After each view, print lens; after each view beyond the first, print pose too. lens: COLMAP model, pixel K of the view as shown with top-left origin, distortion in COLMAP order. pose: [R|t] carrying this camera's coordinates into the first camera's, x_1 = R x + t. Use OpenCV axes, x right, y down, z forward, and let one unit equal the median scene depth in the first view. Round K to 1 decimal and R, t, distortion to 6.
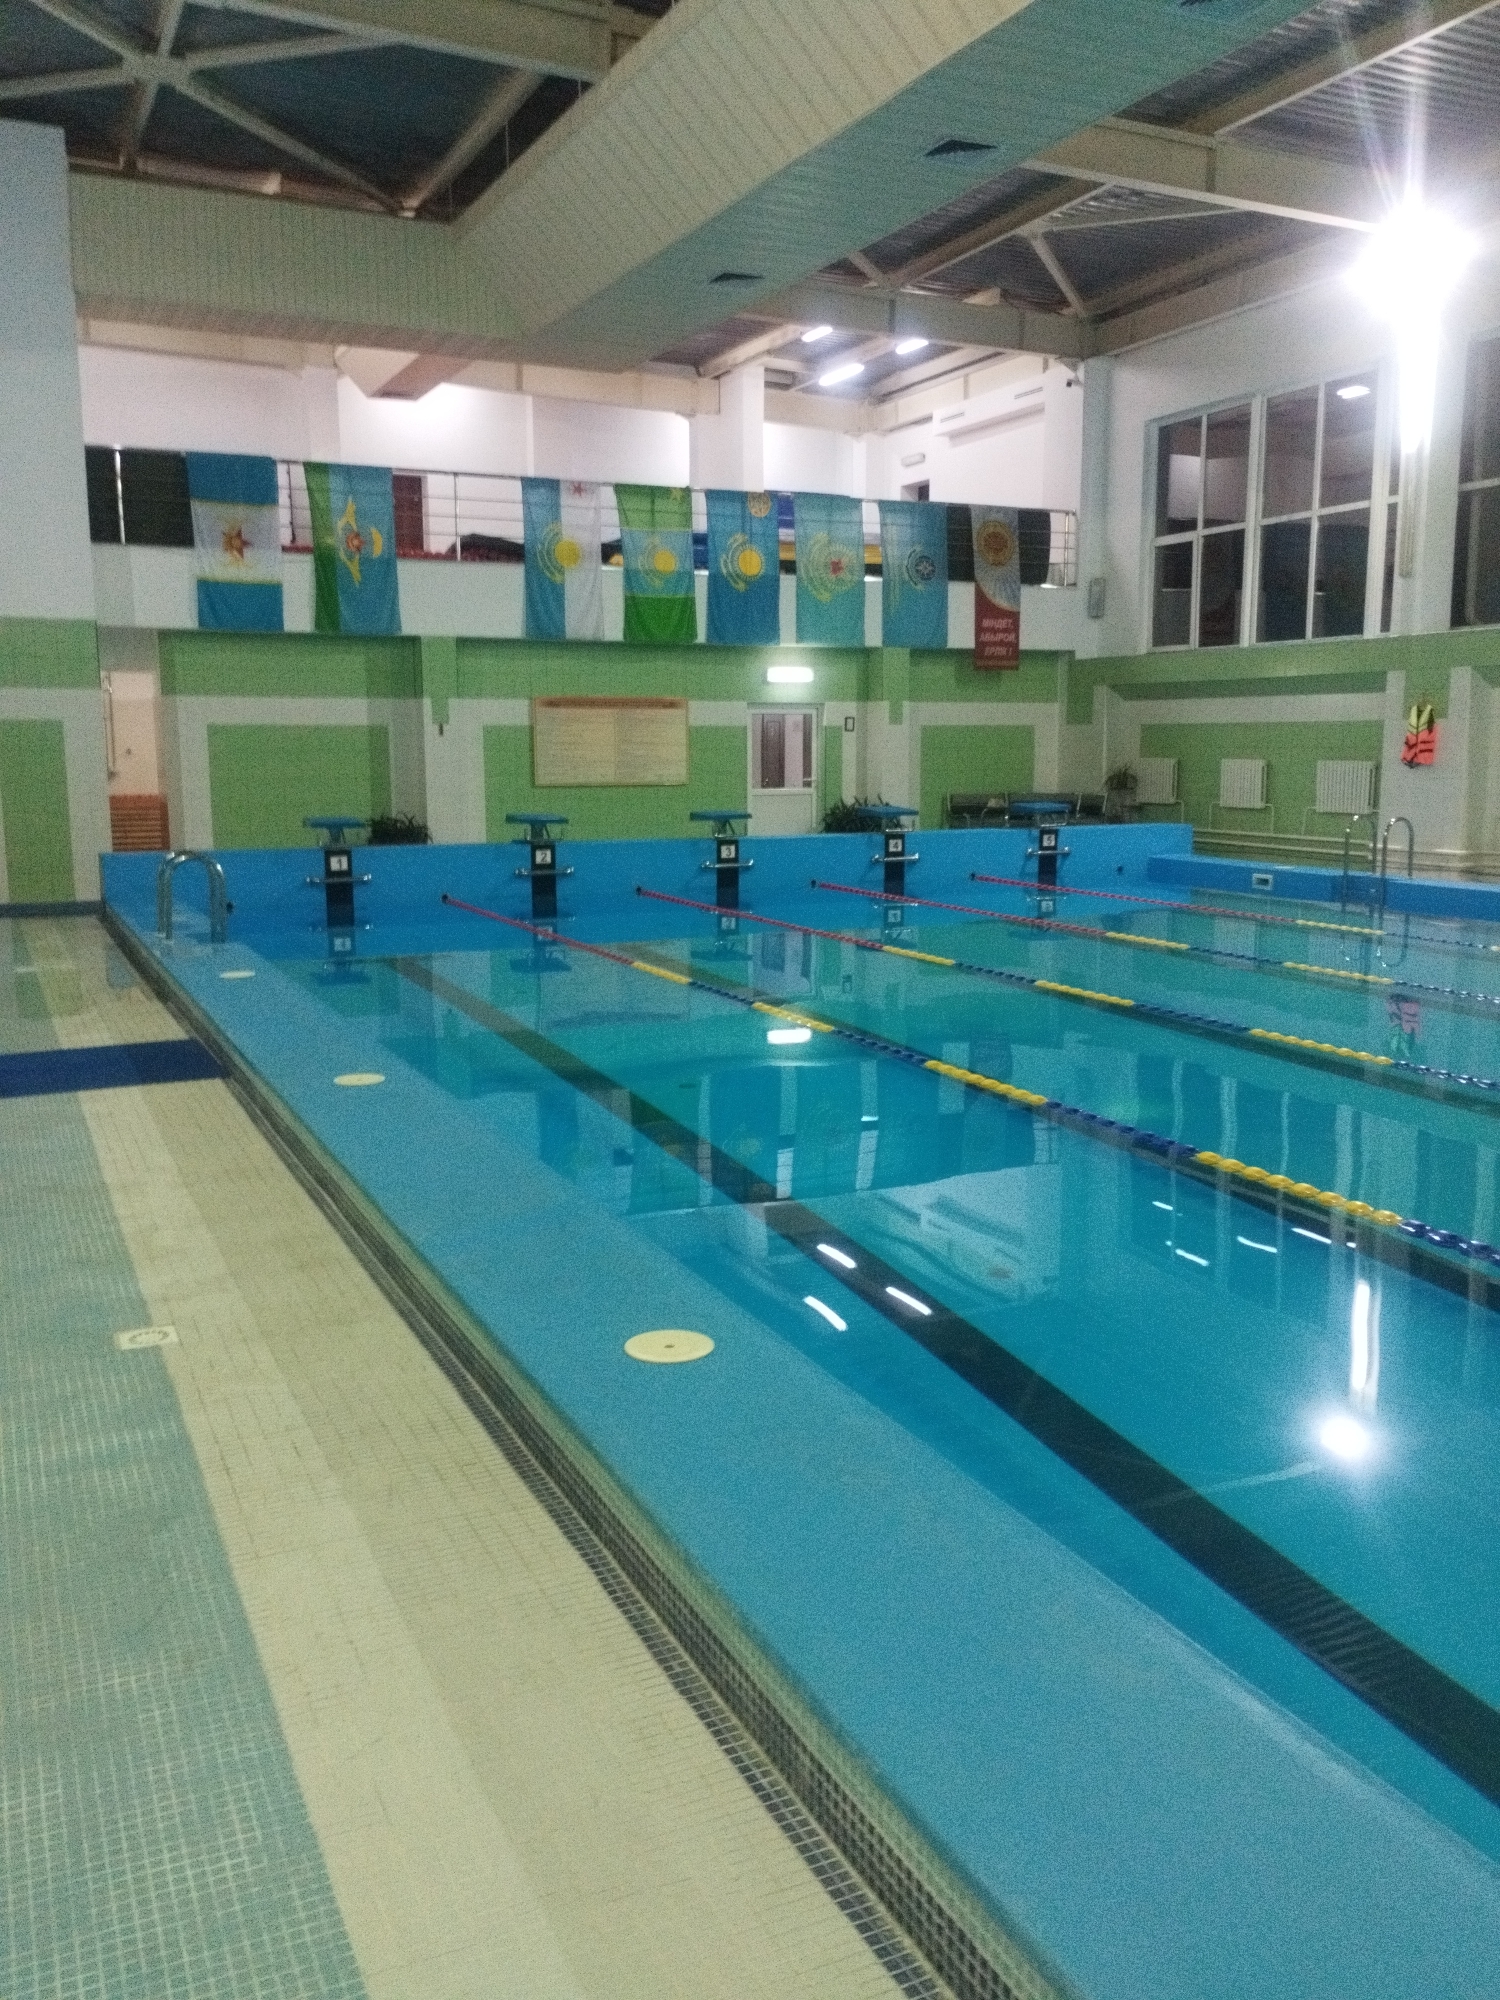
lens RADIAL K [[1596.2, 0, 750.0], [0, 1596.2, 1000.0], [0, 0, 1]] dist [-0.003708, -0.001742]
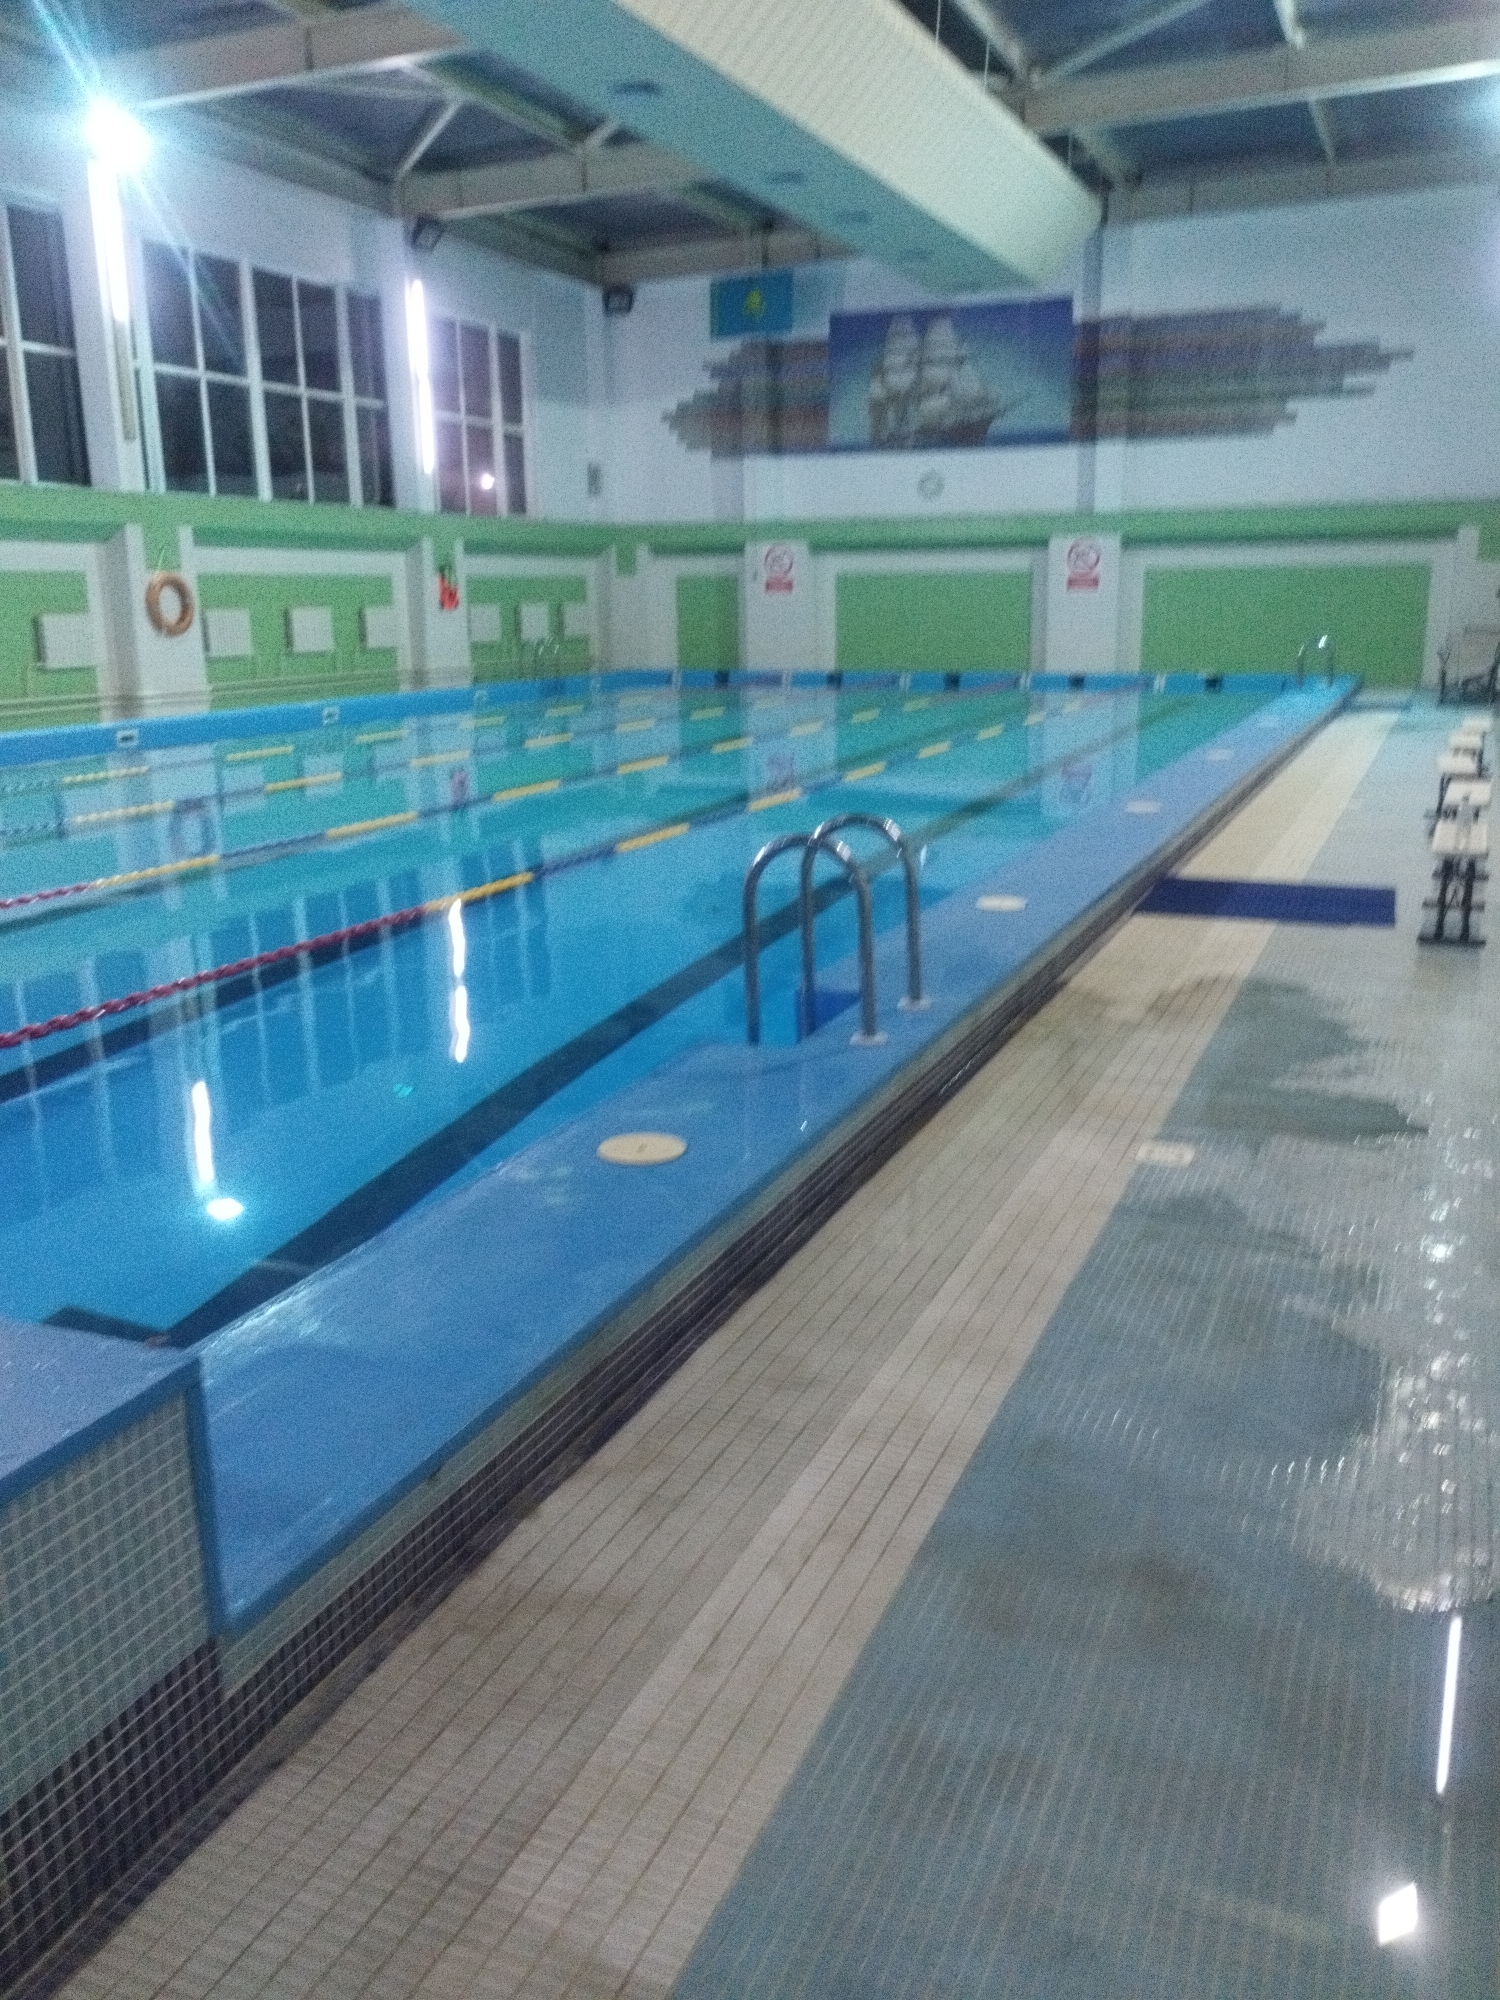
lens RADIAL K [[1515.1, 0, 750.0], [0, 1515.1, 1000.0], [0, 0, 1]] dist [0.001528, -0.000260]
pose [[-0.634157, -0.199994, 0.746892, -0.703687], [0.129476, 0.924863, 0.357582, -0.227119], [-0.762287, 0.323468, -0.560614, 1.392863]]
